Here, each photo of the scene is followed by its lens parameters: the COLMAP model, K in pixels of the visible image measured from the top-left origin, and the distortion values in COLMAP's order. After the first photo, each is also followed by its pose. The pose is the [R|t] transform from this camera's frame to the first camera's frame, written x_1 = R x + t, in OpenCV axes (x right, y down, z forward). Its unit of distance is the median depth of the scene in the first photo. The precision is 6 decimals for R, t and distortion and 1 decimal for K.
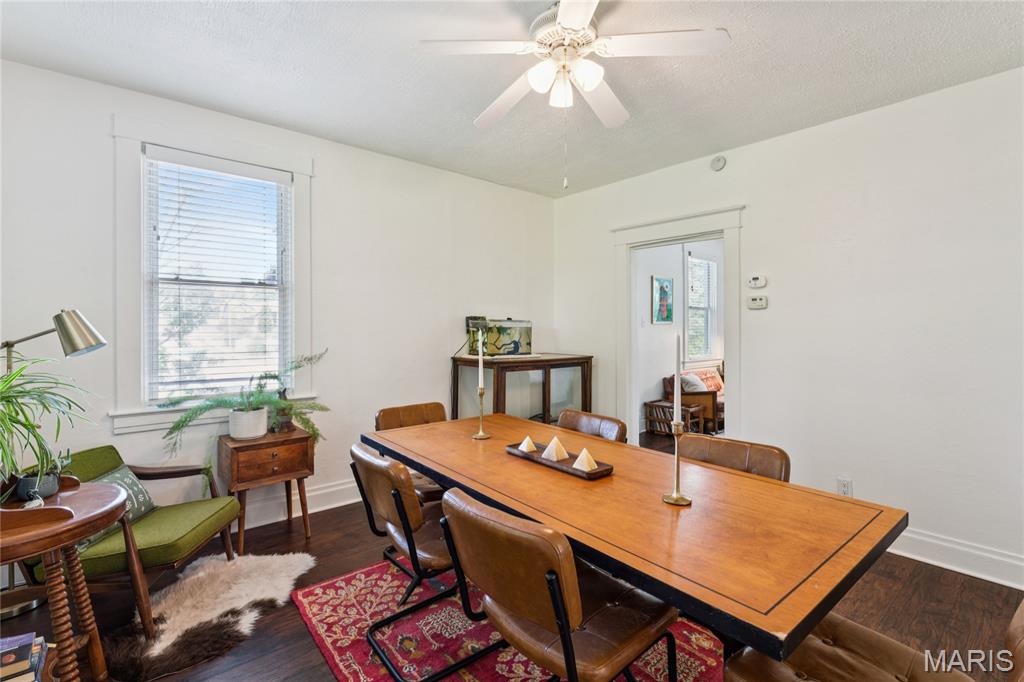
lens RADIAL K [[454.4, 0, 509.9], [0, 454.4, 331.5], [0, 0, 1]] dist [-0.000069, 0.000128]
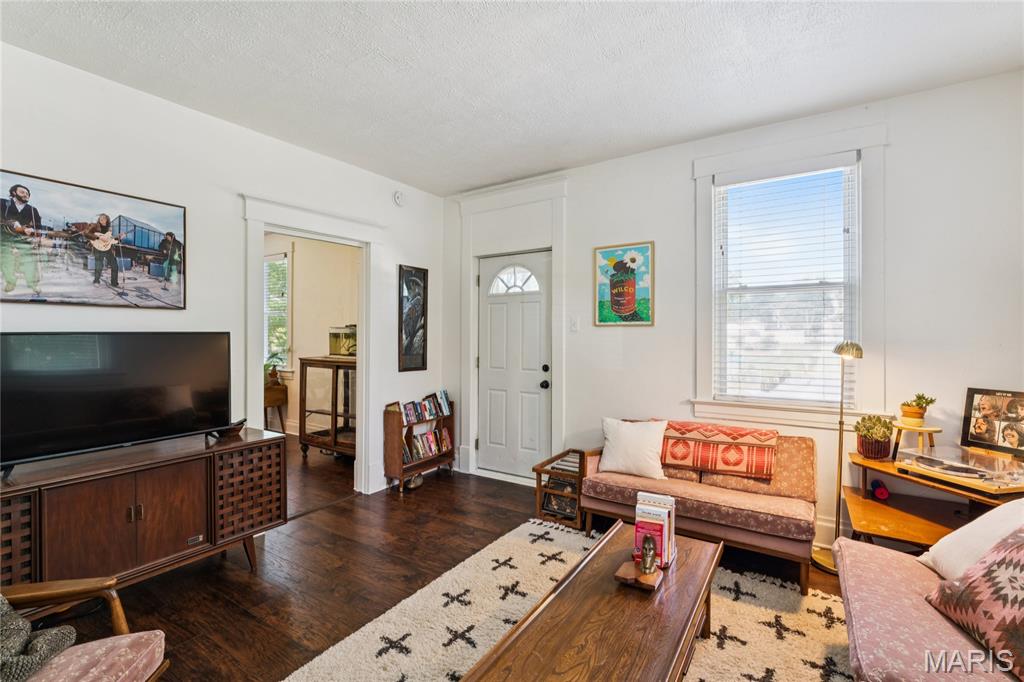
lens RADIAL K [[459.1, 0, 511.6], [0, 459.1, 342.3], [0, 0, 1]] dist [-0.000982, -0.000382]
pose [[0.292729, 0.017352, -0.956038, 0.838252], [-0.002183, 0.999845, 0.017478, -0.006449], [0.956193, -0.003030, 0.292722, 0.682040]]
